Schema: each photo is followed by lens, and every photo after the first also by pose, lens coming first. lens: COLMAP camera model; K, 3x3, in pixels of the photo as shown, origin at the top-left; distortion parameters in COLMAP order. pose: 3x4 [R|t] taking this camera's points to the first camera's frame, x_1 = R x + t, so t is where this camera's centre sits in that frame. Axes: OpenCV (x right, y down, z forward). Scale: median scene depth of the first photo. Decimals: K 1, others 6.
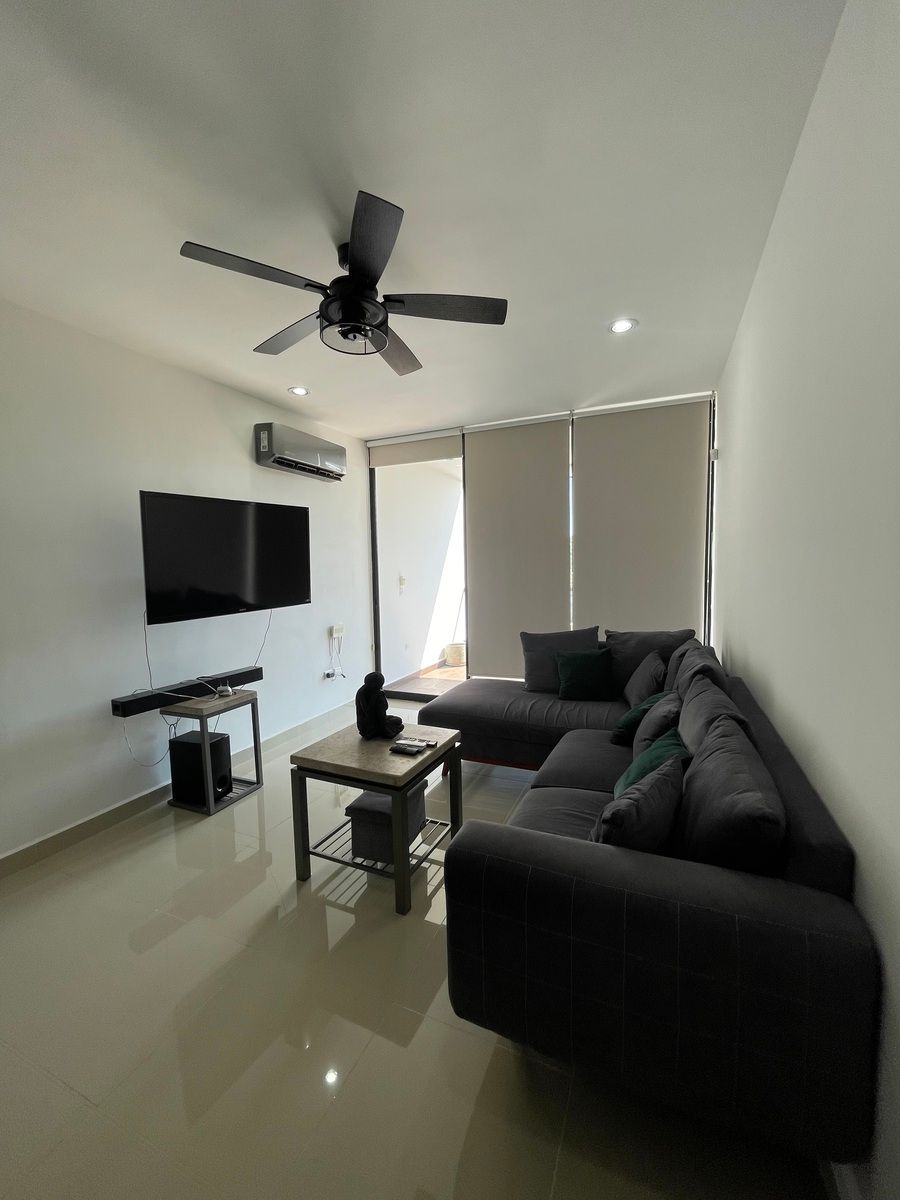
lens RADIAL K [[488.7, 0, 453.0], [0, 488.7, 605.2], [0, 0, 1]] dist [-0.001396, 0.000086]
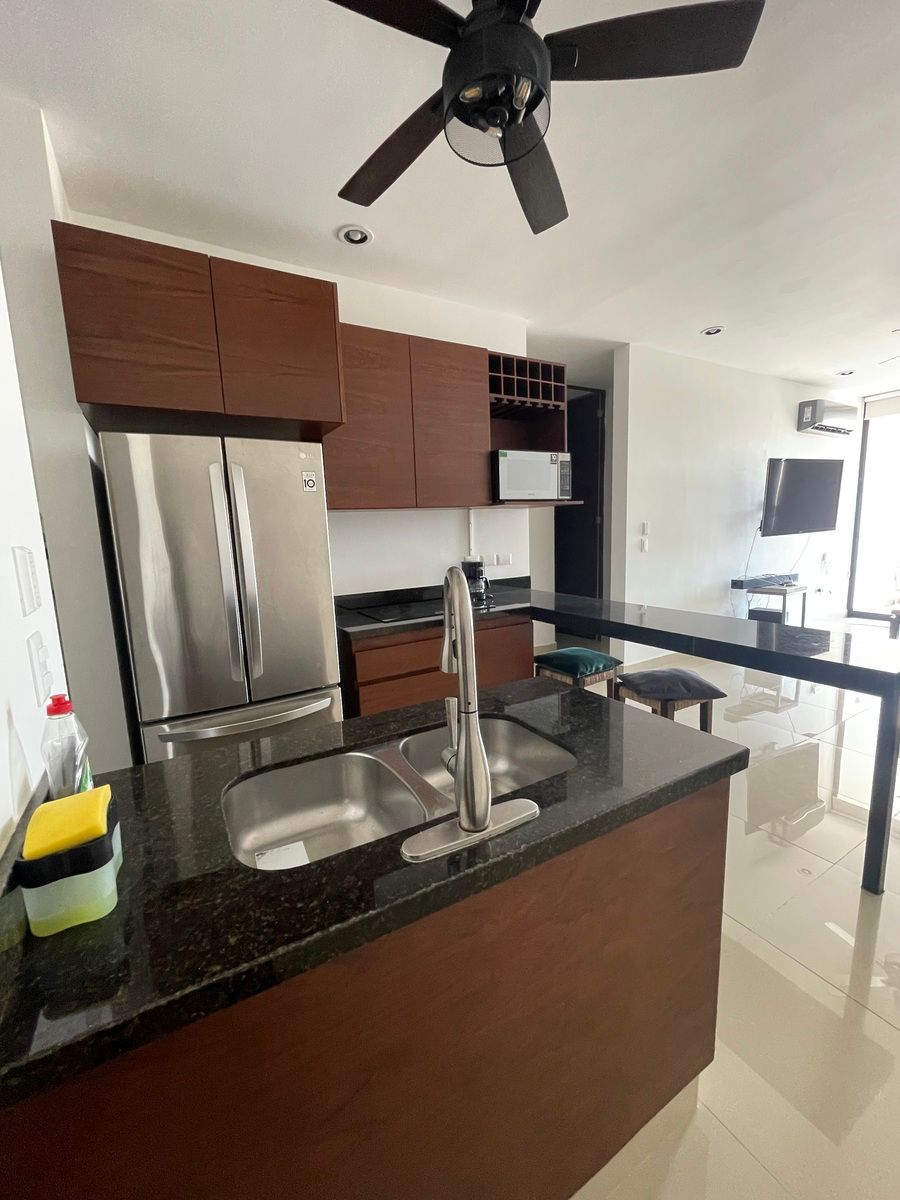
lens RADIAL K [[488.7, 0, 448.4], [0, 488.7, 601.8], [0, 0, 1]] dist [-0.001396, 0.000086]
pose [[0.807949, 0.078993, -0.583934, -0.358769], [-0.031046, 0.995304, 0.091685, 0.105993], [0.588435, -0.055948, 0.806607, -0.775096]]
